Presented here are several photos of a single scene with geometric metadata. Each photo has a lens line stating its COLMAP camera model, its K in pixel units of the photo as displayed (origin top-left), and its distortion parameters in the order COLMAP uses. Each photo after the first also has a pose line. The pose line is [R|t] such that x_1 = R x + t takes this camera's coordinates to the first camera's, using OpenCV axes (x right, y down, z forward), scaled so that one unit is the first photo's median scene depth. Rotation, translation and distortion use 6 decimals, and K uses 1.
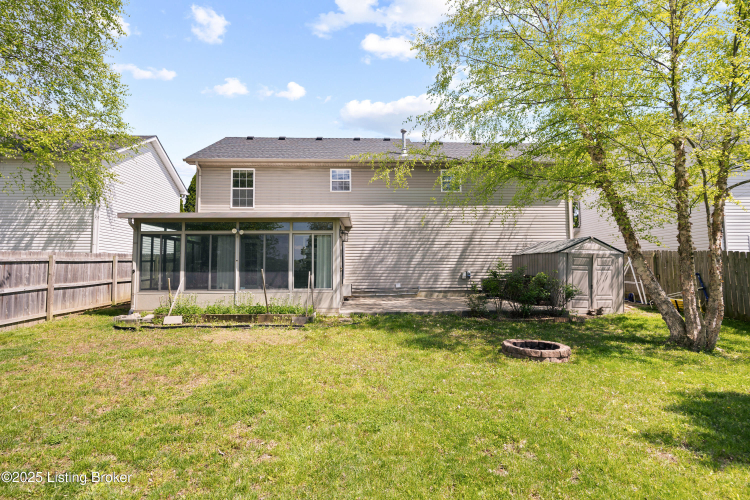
lens RADIAL K [[359.0, 0, 375.9], [0, 359.0, 249.2], [0, 0, 1]] dist [-0.004009, -0.000353]
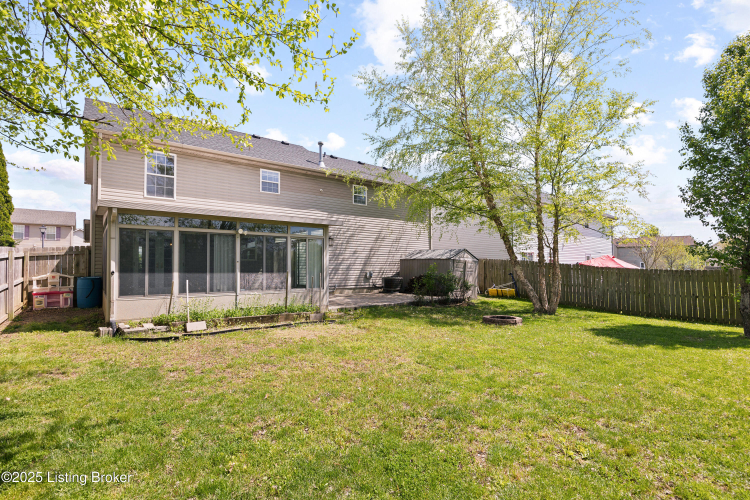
lens RADIAL K [[359.0, 0, 375.6], [0, 359.0, 253.4], [0, 0, 1]] dist [-0.004009, -0.000353]
pose [[0.812456, 0.029828, 0.582259, -0.611002], [-0.039746, 0.999201, 0.004274, -0.008526], [-0.581666, -0.026615, 0.812992, -0.002191]]
